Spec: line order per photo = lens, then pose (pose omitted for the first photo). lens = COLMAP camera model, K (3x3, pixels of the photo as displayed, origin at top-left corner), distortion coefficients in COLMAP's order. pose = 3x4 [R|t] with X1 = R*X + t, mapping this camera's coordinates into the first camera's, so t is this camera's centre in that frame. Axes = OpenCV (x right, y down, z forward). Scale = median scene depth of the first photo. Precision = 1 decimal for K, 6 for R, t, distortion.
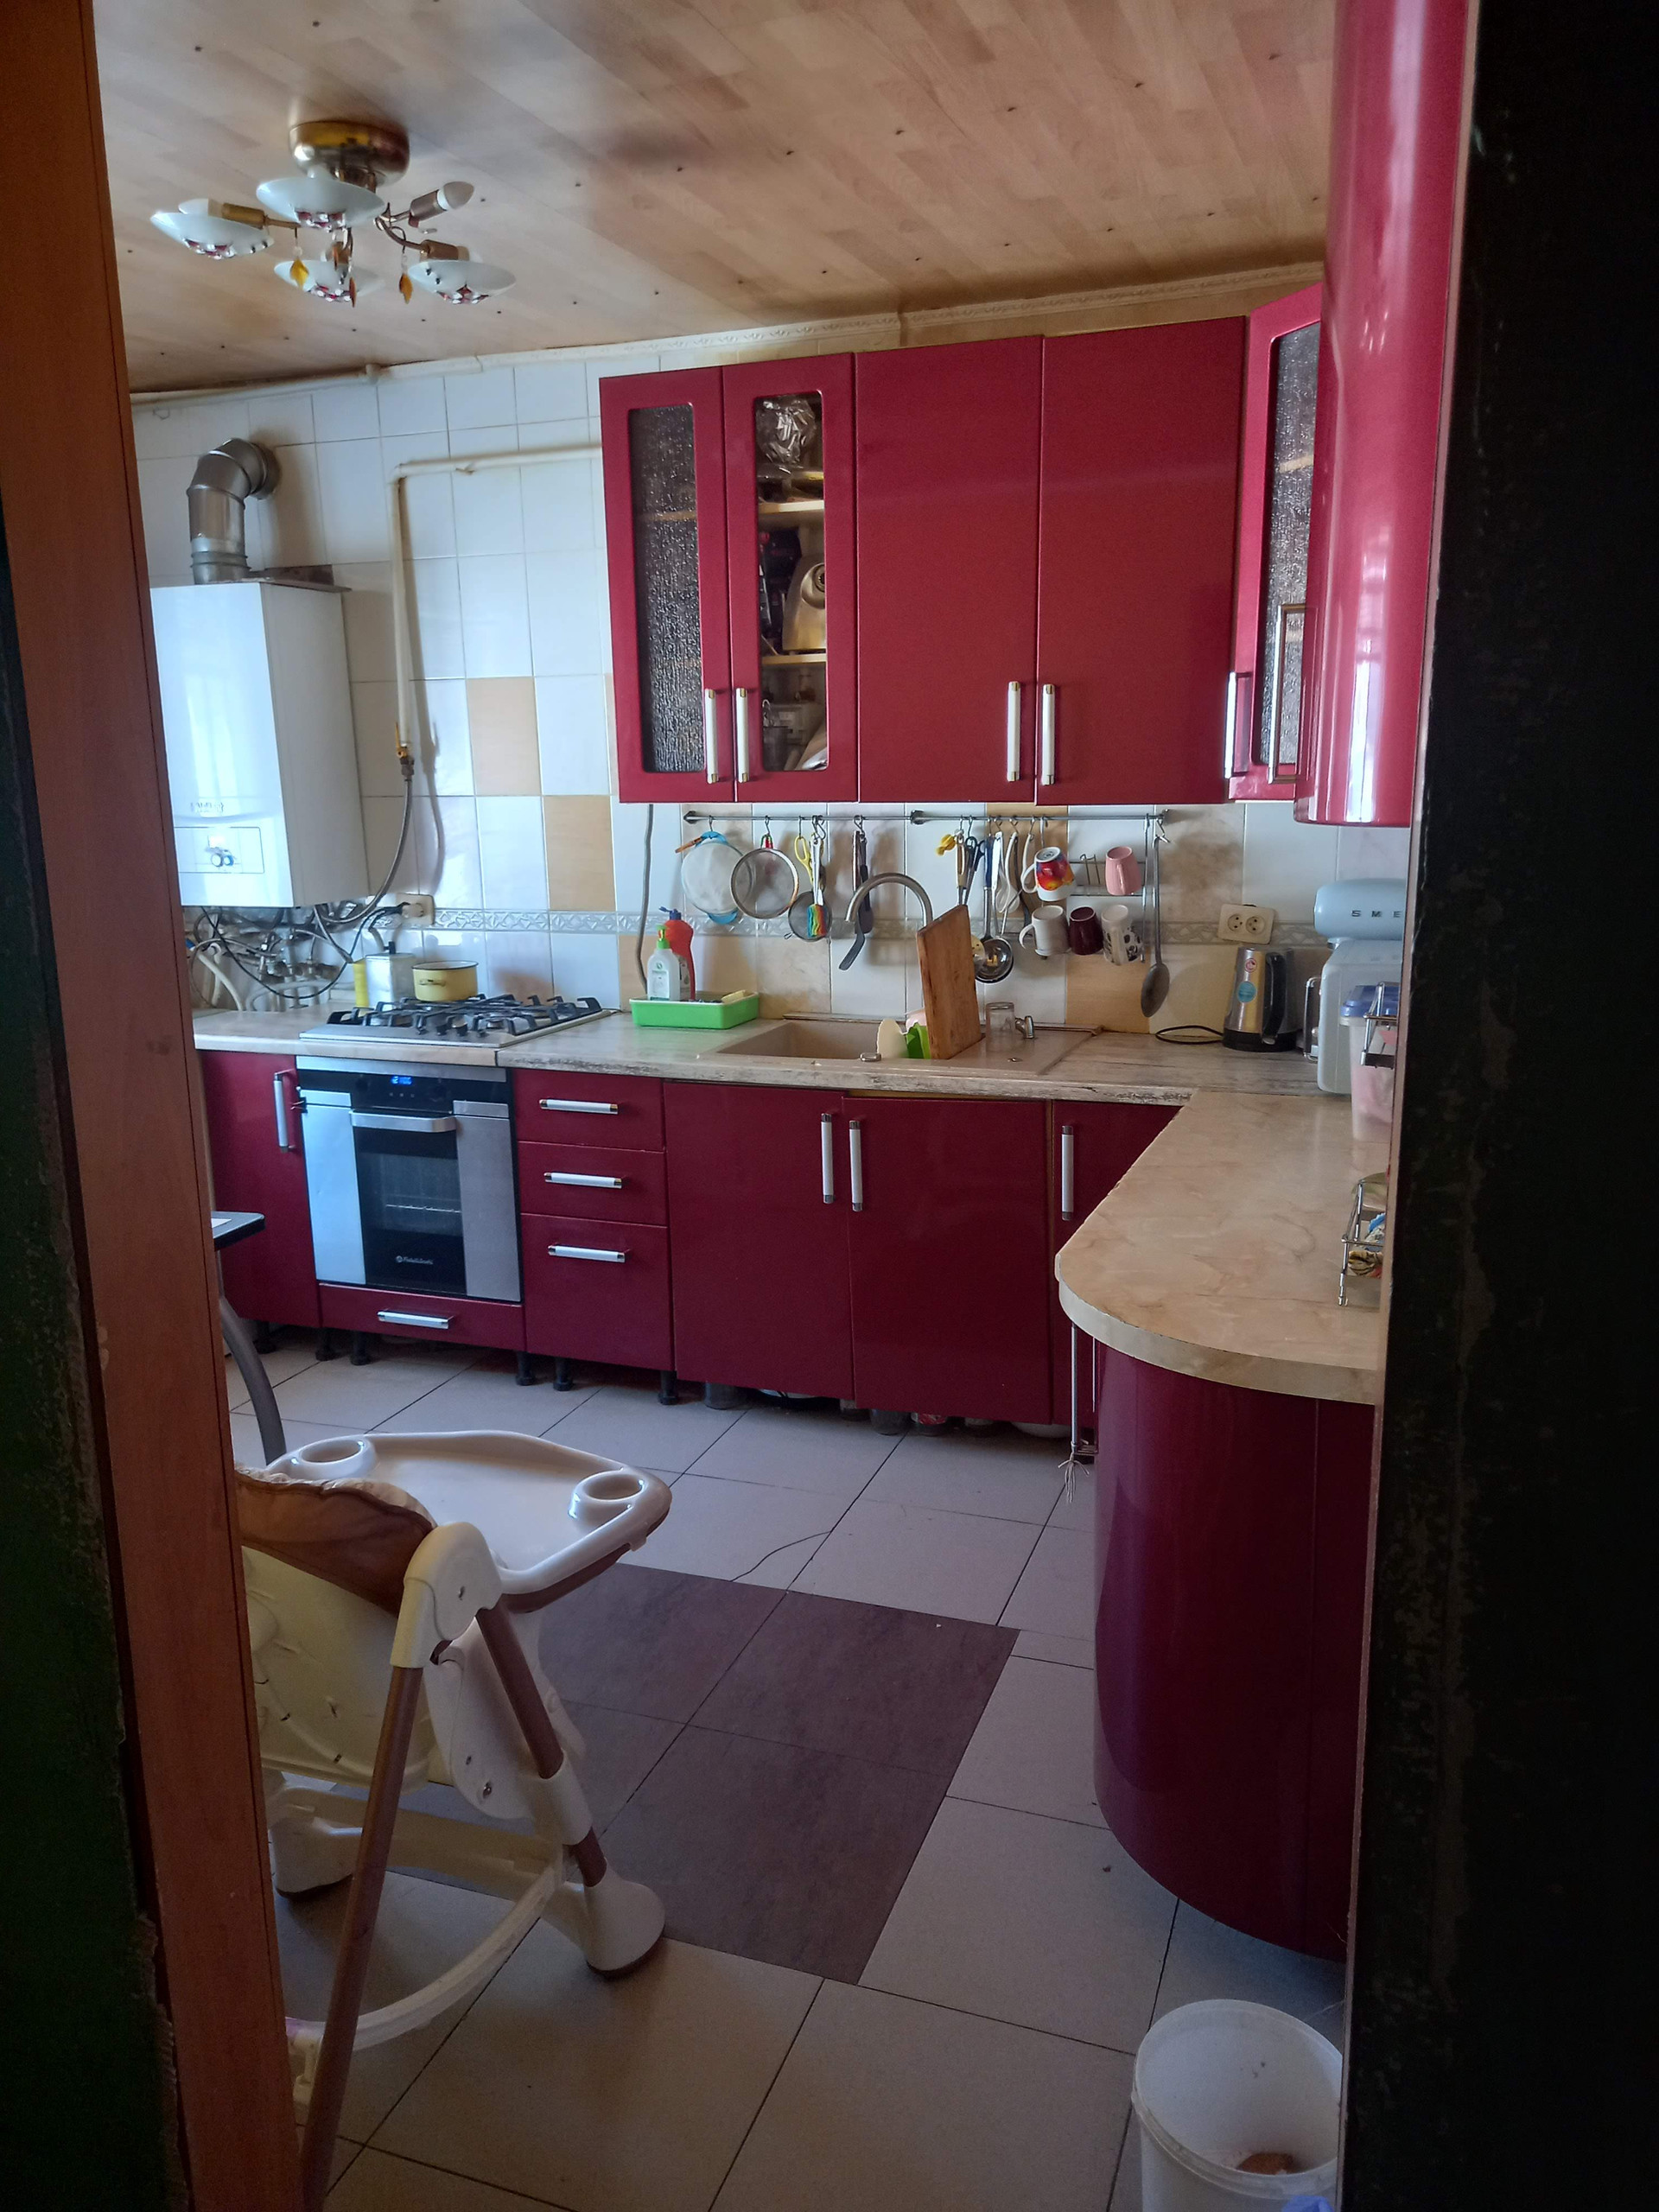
lens RADIAL K [[1597.6, 0, 823.4], [0, 1597.6, 1103.8], [0, 0, 1]] dist [0.086715, -0.105202]
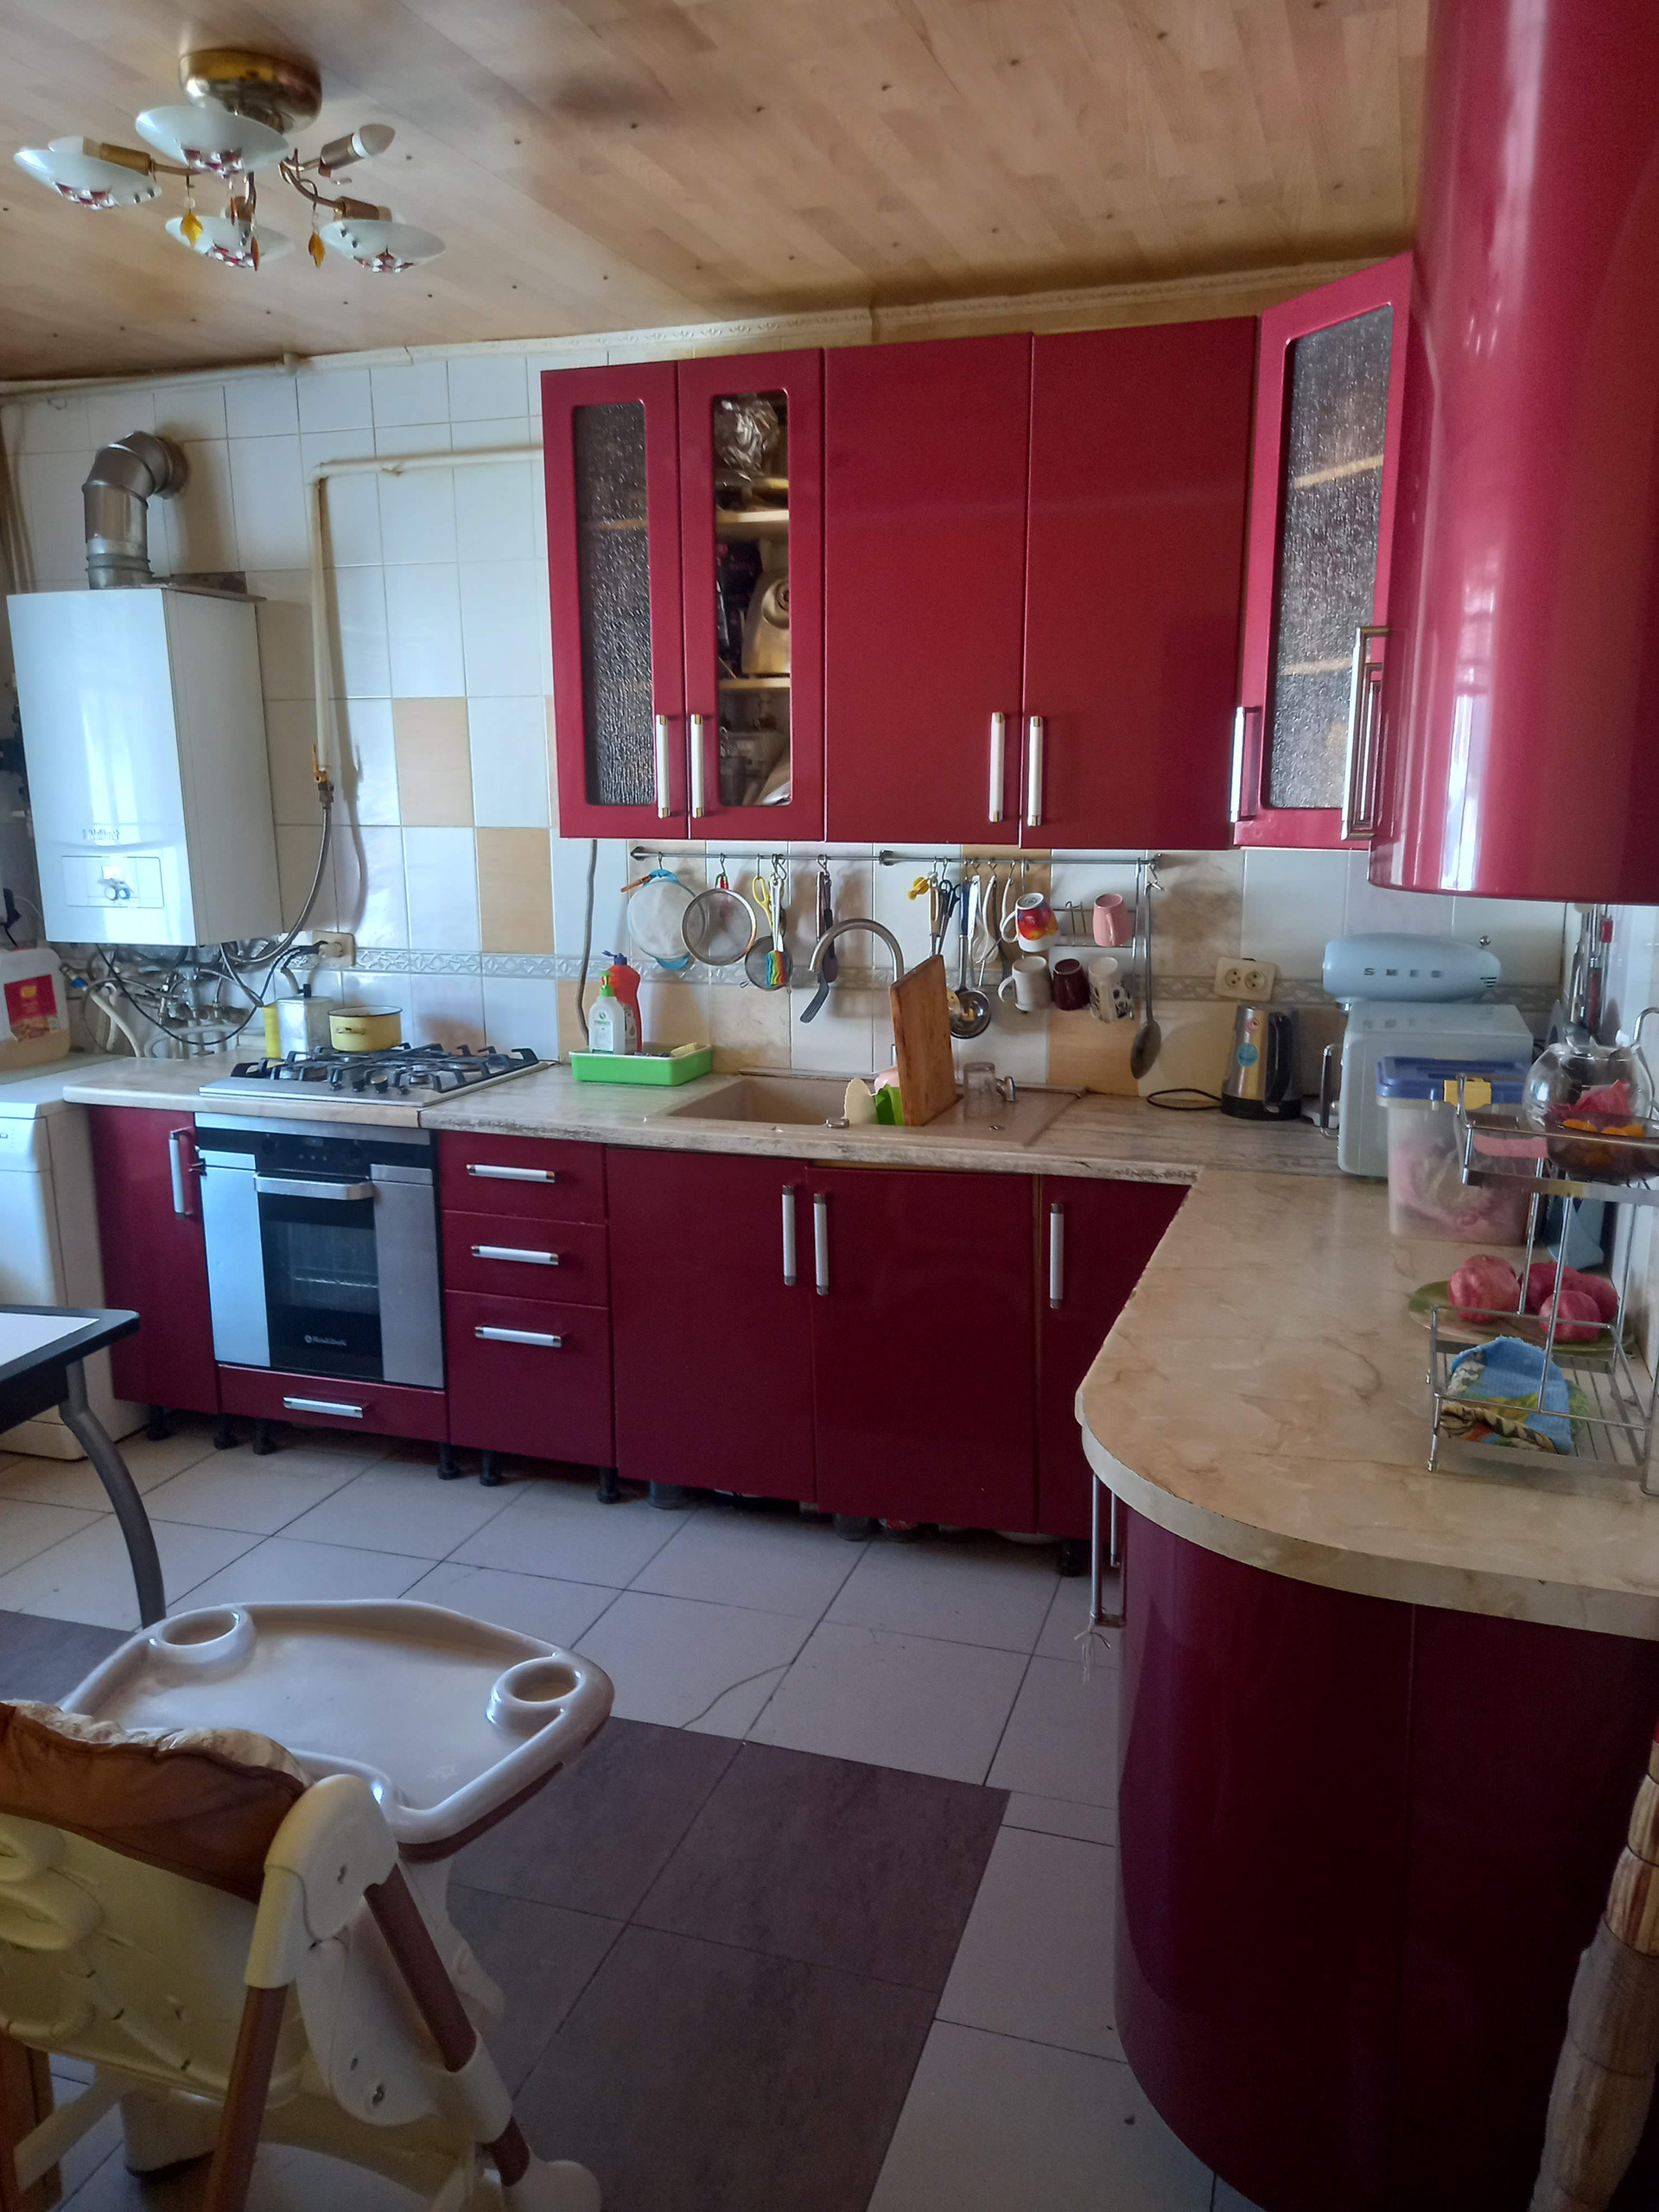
lens RADIAL K [[1594.6, 0, 828.6], [0, 1594.6, 1106.6], [0, 0, 1]] dist [0.086455, -0.094674]
pose [[0.999152, 0.006868, 0.040609, -0.010717], [-0.006307, 0.999883, -0.013929, -0.023072], [-0.040700, 0.013661, 0.999078, 0.087885]]
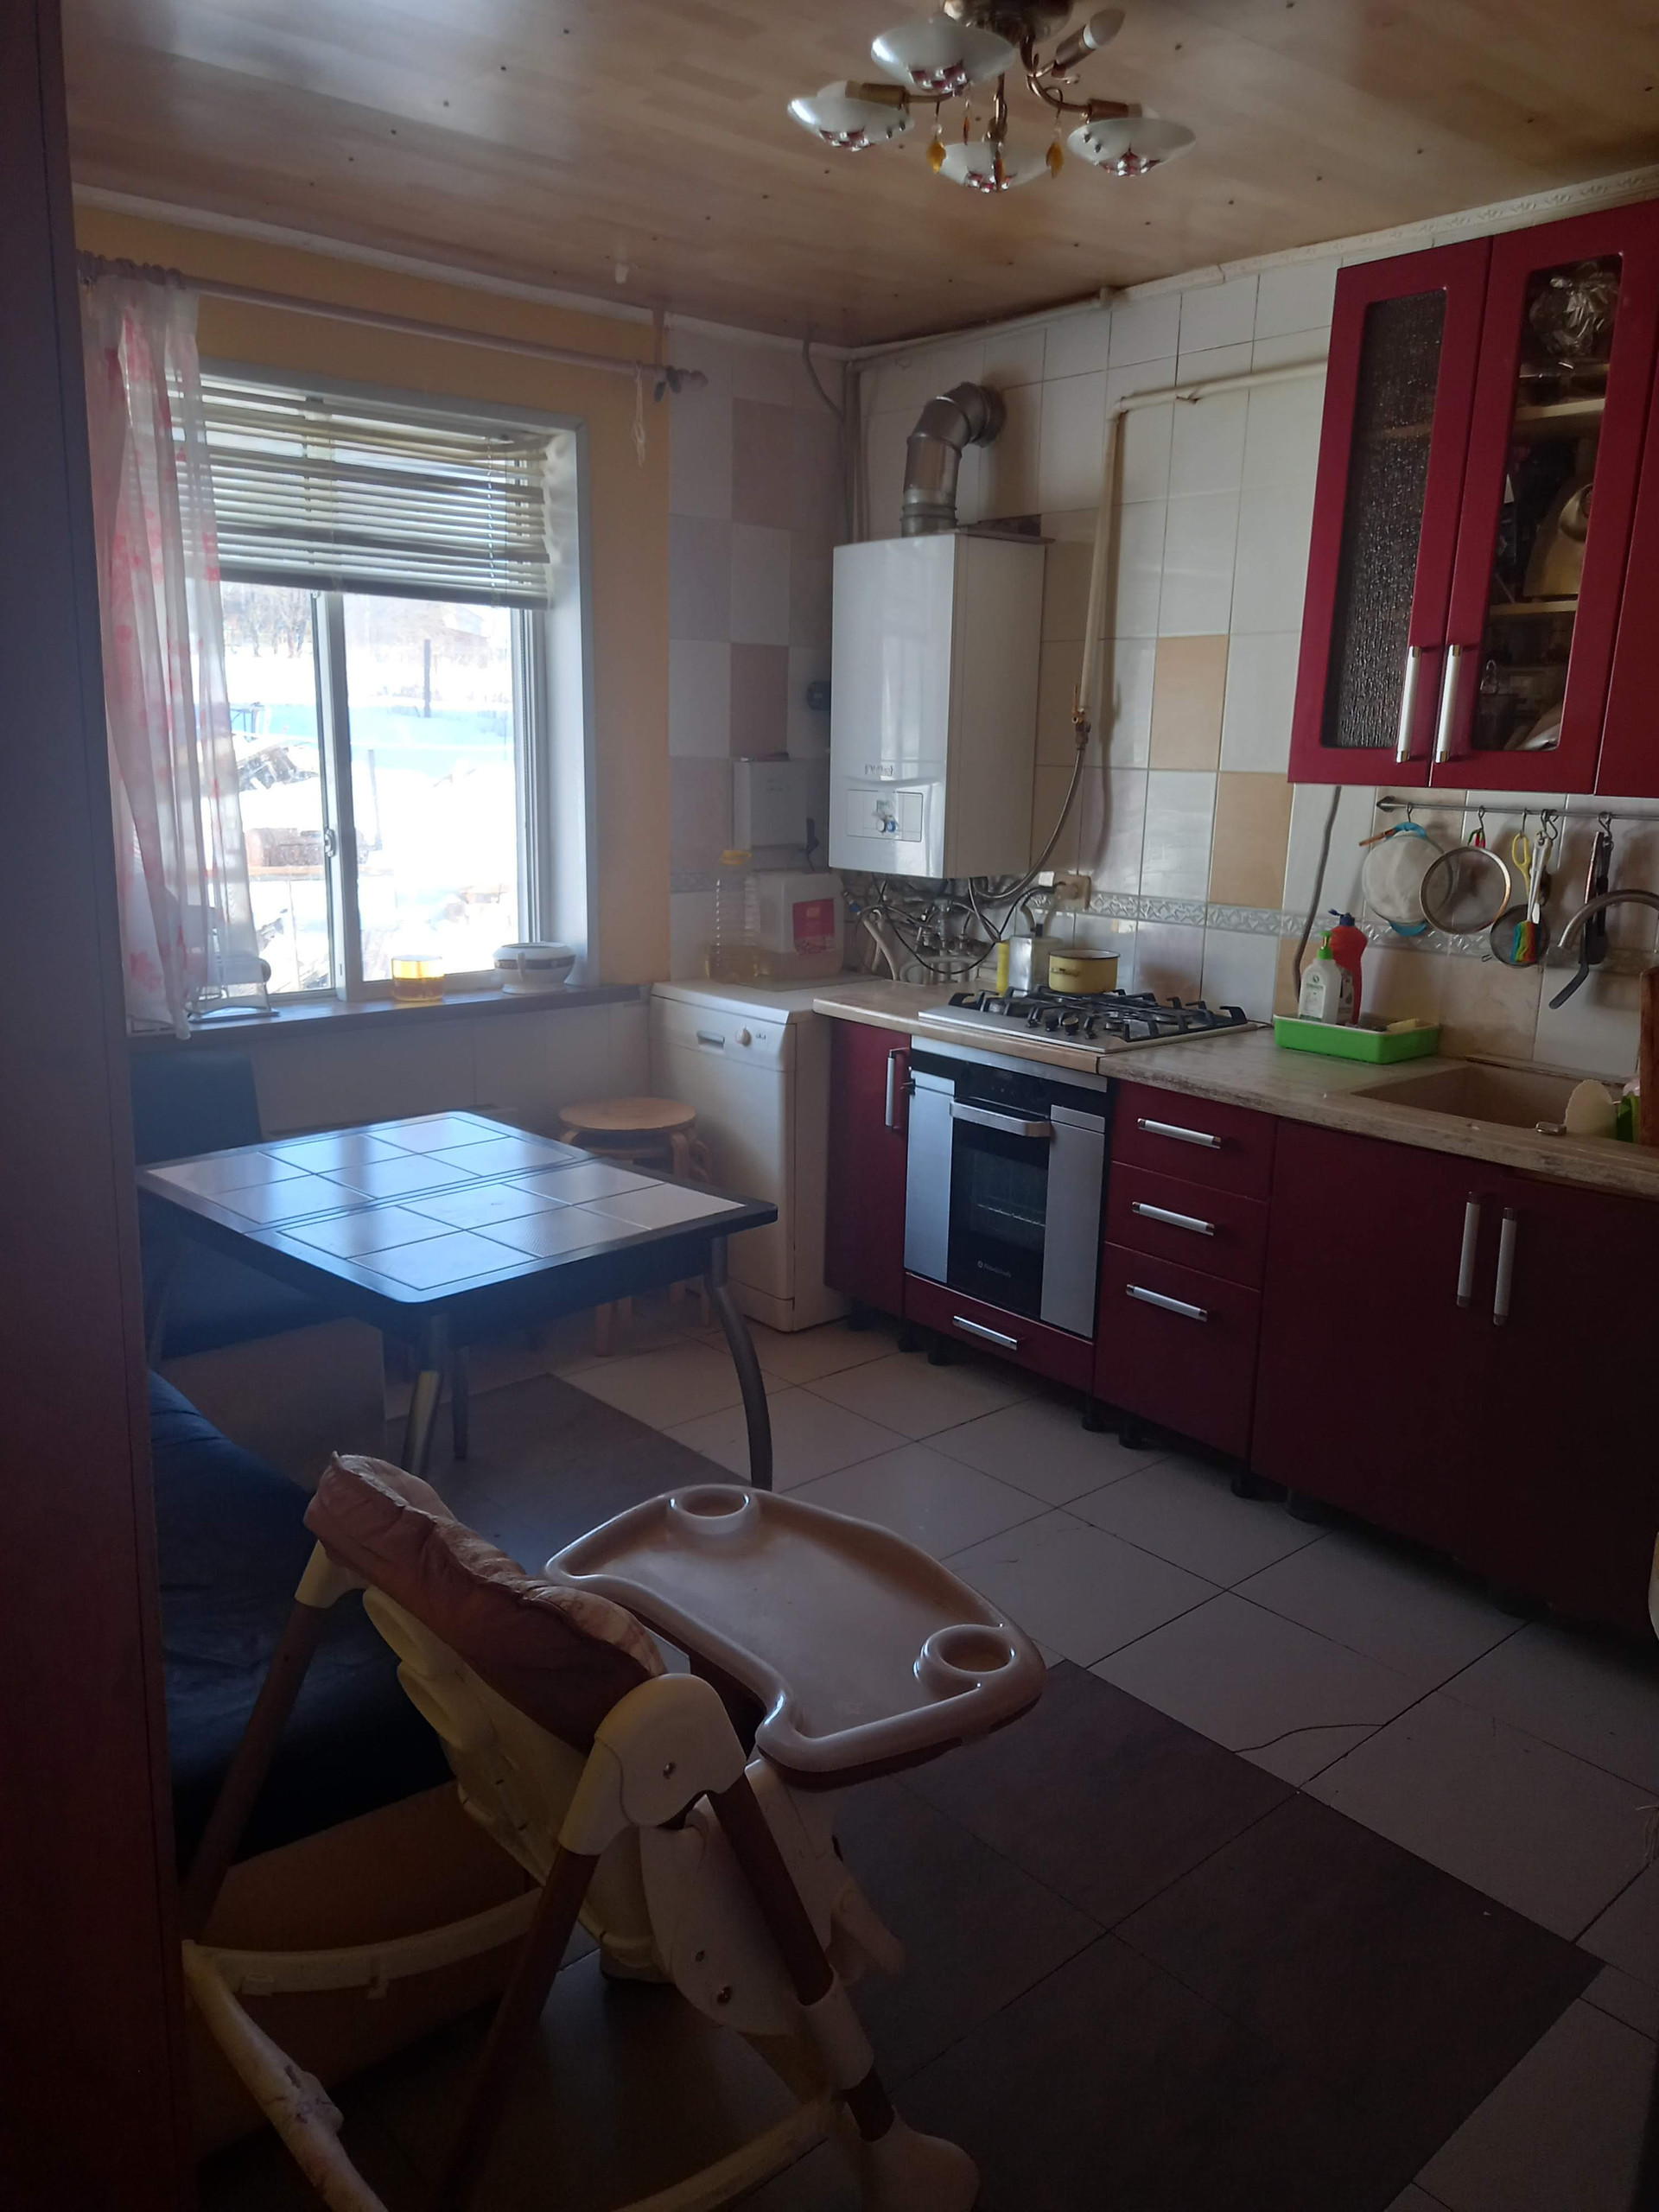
lens RADIAL K [[1594.6, 0, 843.5], [0, 1594.6, 1110.0], [0, 0, 1]] dist [0.092121, -0.090462]
pose [[0.883746, 0.142215, -0.445833, 0.066092], [-0.134385, 0.989701, 0.049319, -0.027173], [0.448255, 0.016328, 0.893757, 0.139598]]
